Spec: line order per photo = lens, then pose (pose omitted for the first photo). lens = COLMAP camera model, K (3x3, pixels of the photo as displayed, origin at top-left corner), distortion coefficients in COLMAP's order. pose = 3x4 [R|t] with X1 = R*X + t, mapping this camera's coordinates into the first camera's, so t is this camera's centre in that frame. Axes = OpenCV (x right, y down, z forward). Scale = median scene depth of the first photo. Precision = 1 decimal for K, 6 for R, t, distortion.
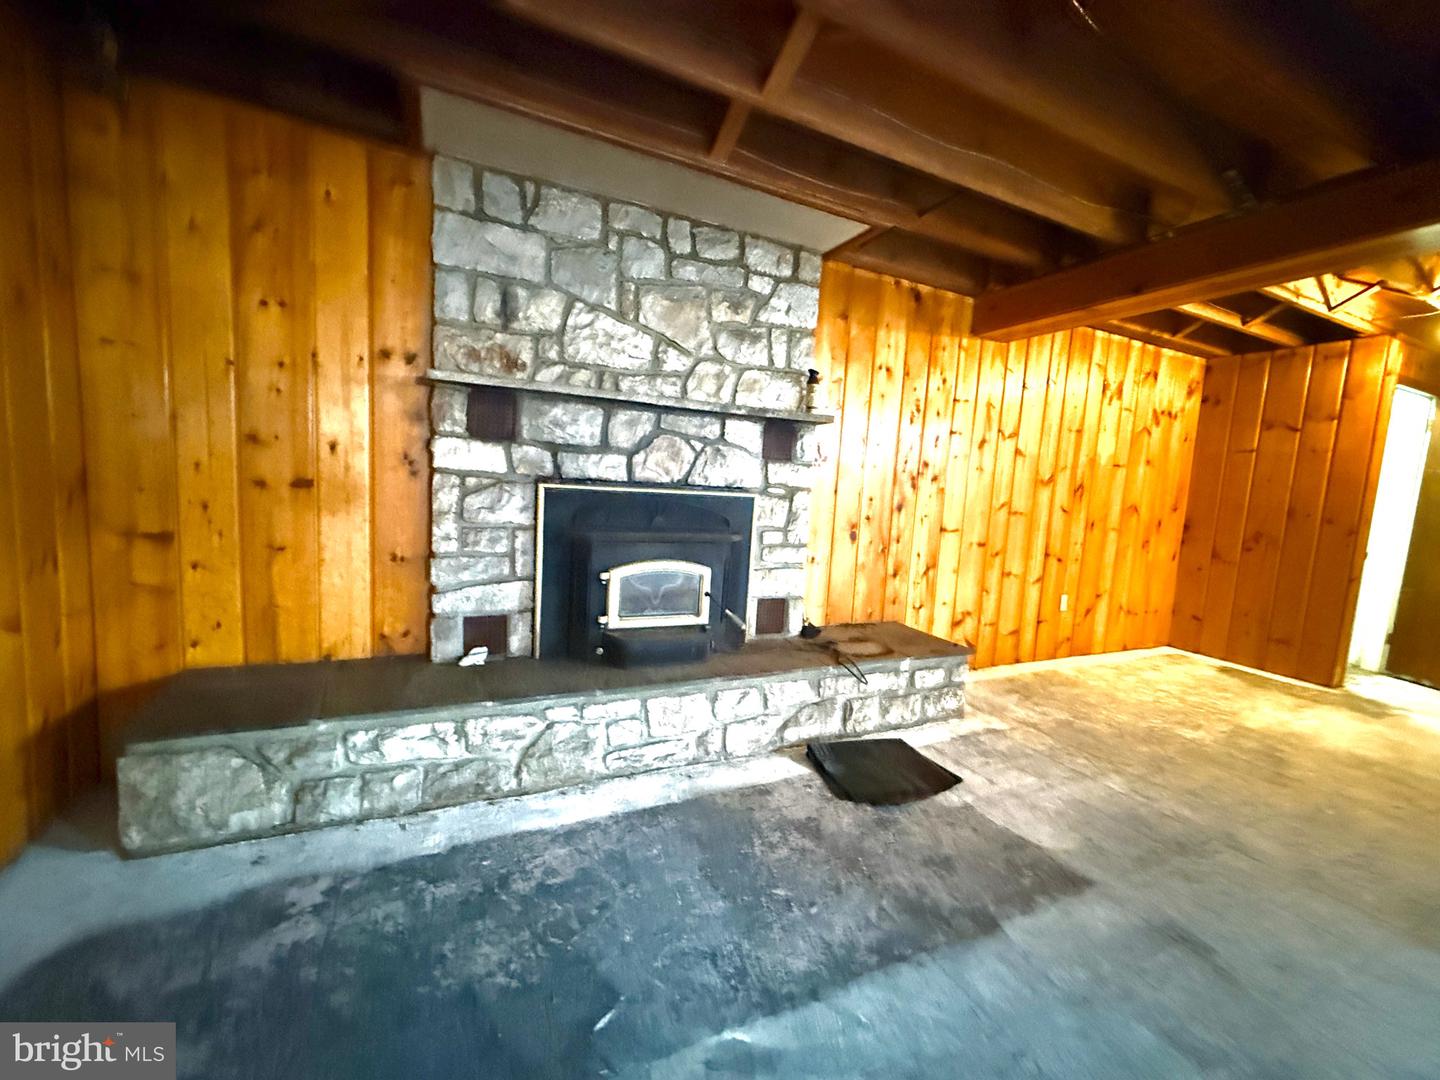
lens RADIAL K [[575.4, 0, 717.3], [0, 575.4, 542.8], [0, 0, 1]] dist [-0.003021, 0.000245]
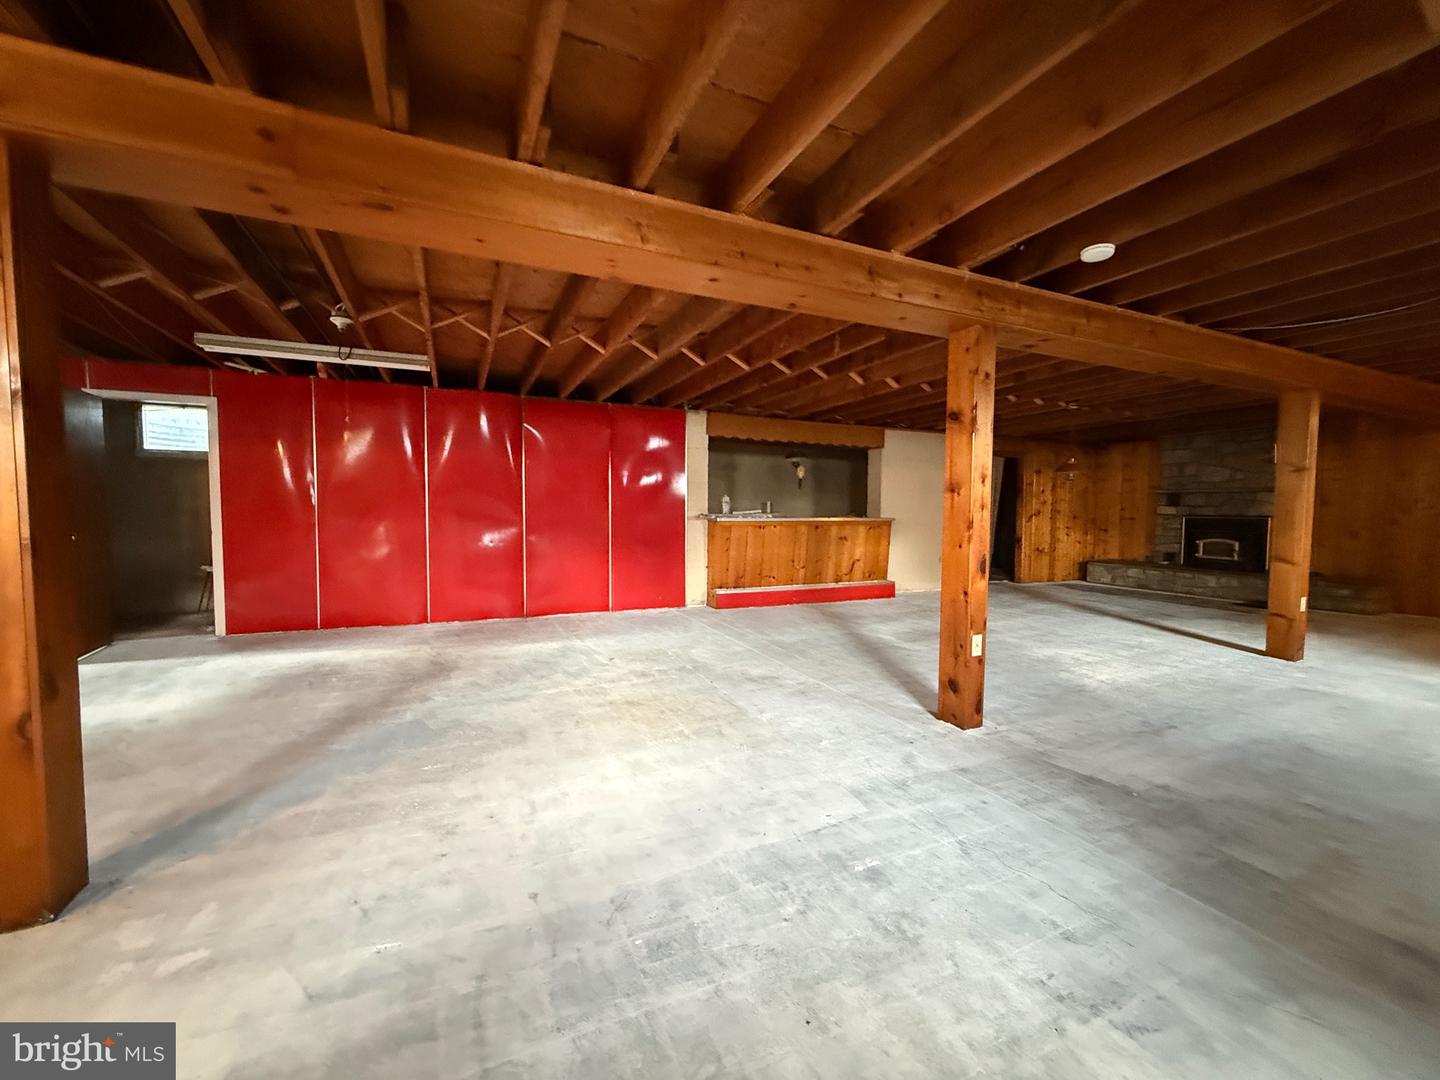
lens RADIAL K [[575.4, 0, 716.7], [0, 575.4, 541.4], [0, 0, 1]] dist [-0.003021, 0.000245]
pose [[-0.010258, -0.000089, -0.999947, 2.849105], [-0.111864, 0.993723, 0.001059, 0.321988], [0.993671, 0.111869, -0.010204, -1.606598]]
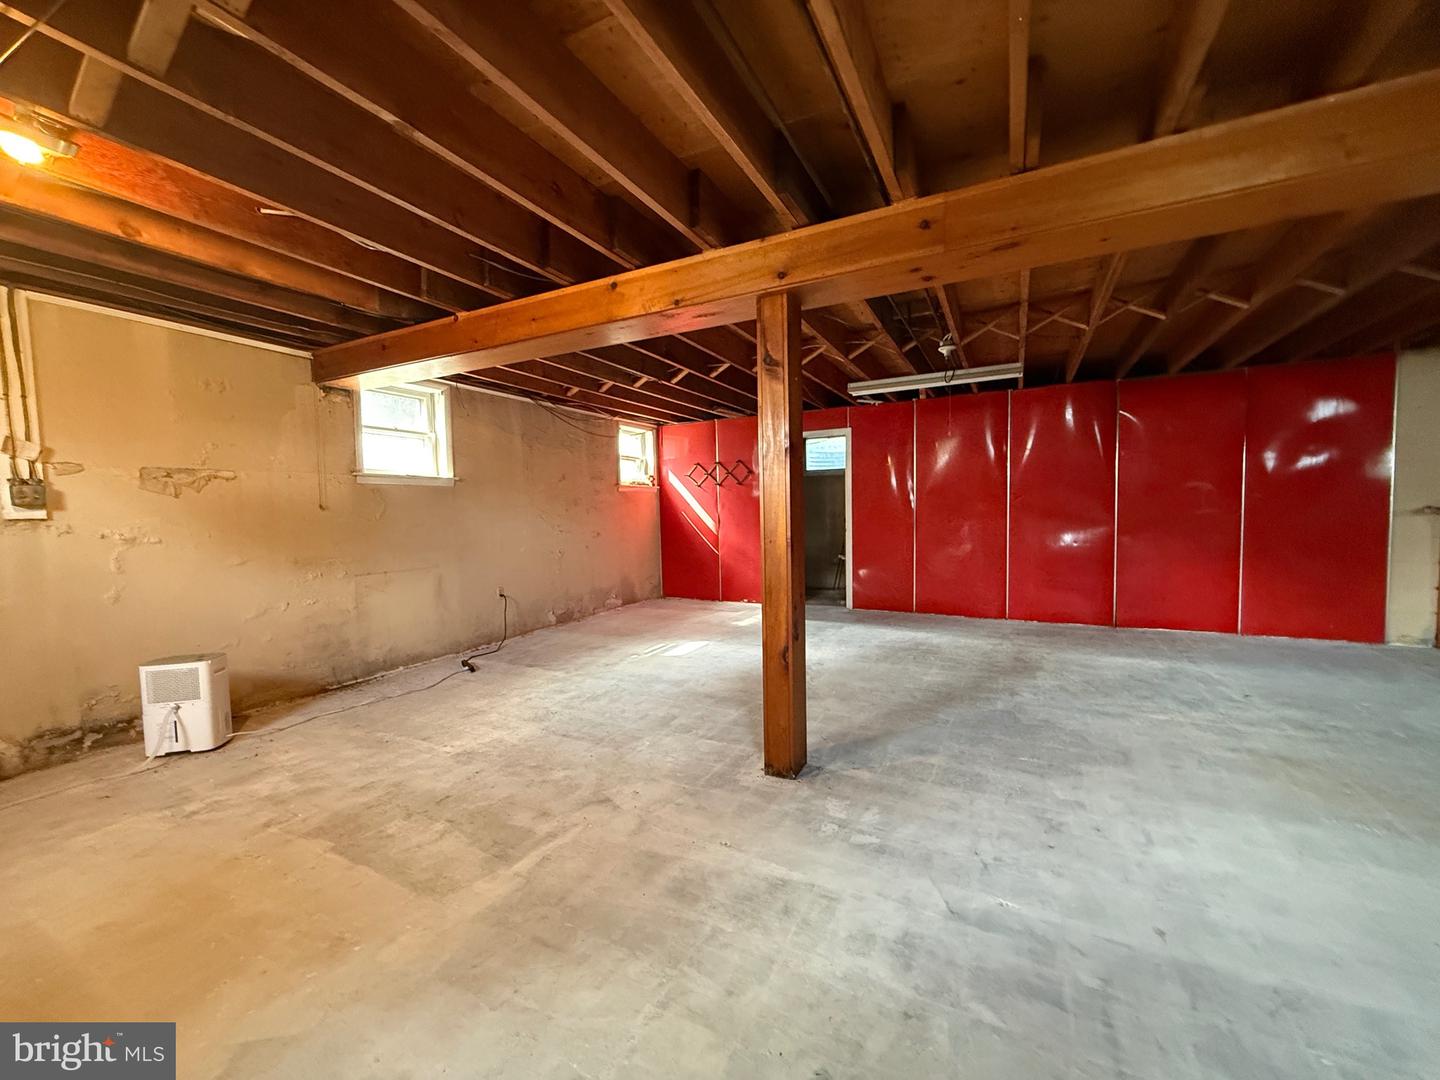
lens RADIAL K [[575.4, 0, 716.2], [0, 575.4, 540.0], [0, 0, 1]] dist [-0.003021, 0.000245]
pose [[-0.792780, -0.005067, -0.609487, 2.945333], [-0.085796, 0.990937, 0.103359, 0.313194], [0.603439, 0.134233, -0.786030, -1.639207]]
